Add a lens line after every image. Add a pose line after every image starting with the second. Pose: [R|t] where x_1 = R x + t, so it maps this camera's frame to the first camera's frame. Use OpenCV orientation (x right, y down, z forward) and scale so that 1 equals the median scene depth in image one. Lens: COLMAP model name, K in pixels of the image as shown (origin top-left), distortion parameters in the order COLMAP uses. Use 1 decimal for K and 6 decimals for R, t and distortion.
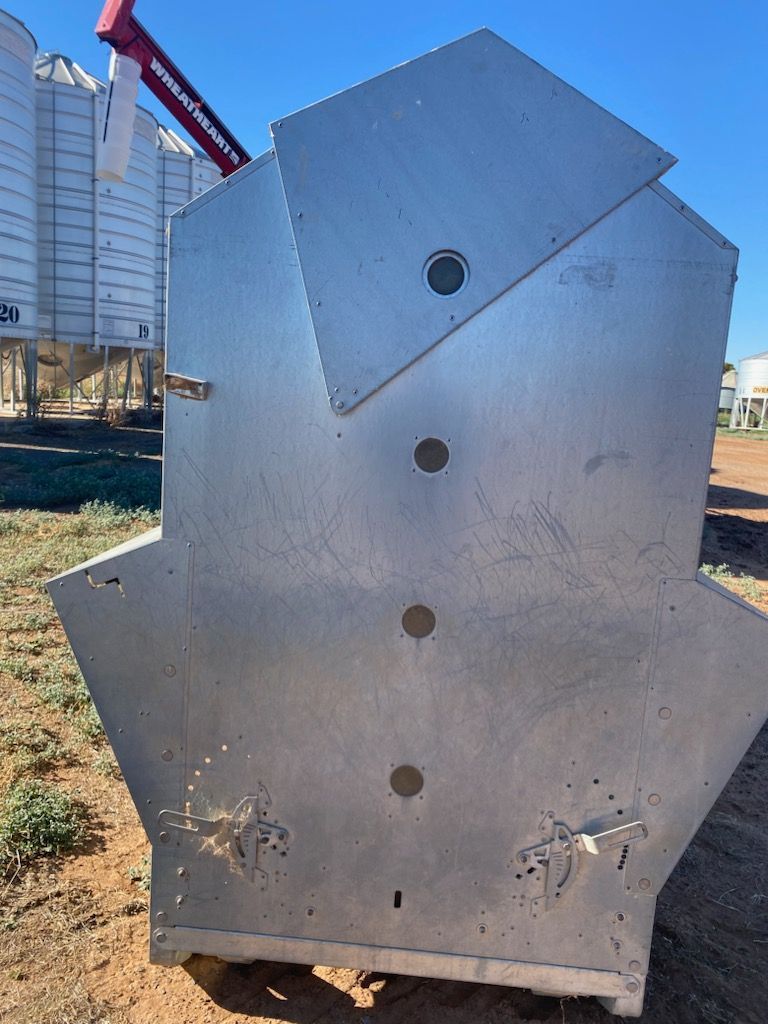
lens RADIAL K [[755.9, 0, 384.0], [0, 755.9, 513.4], [0, 0, 1]] dist [0.035936, -0.024331]
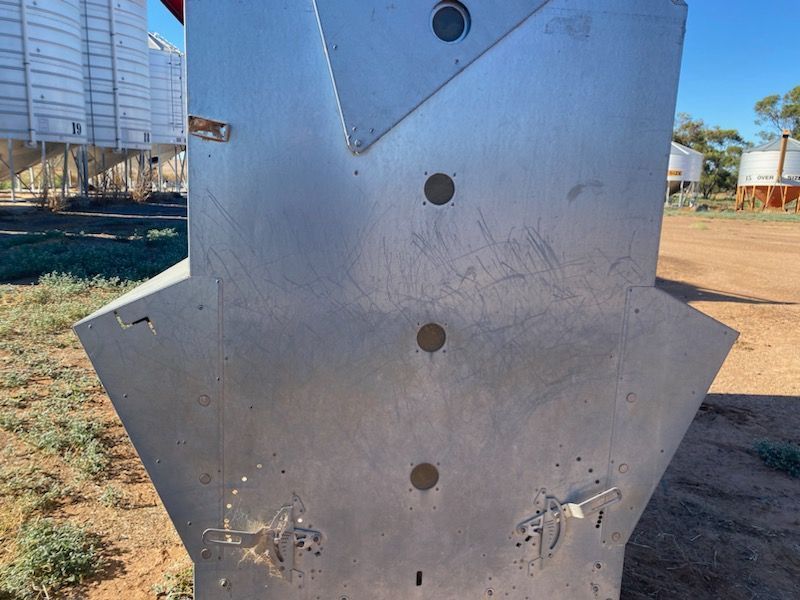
lens RADIAL K [[590.5, 0, 400.9], [0, 590.5, 296.5], [0, 0, 1]] dist [0.035936, -0.024331]
pose [[0.981715, -0.058871, 0.181025, -0.152365], [0.052142, 0.997768, 0.041713, 0.040333], [-0.183077, -0.031511, 0.982593, 0.132393]]
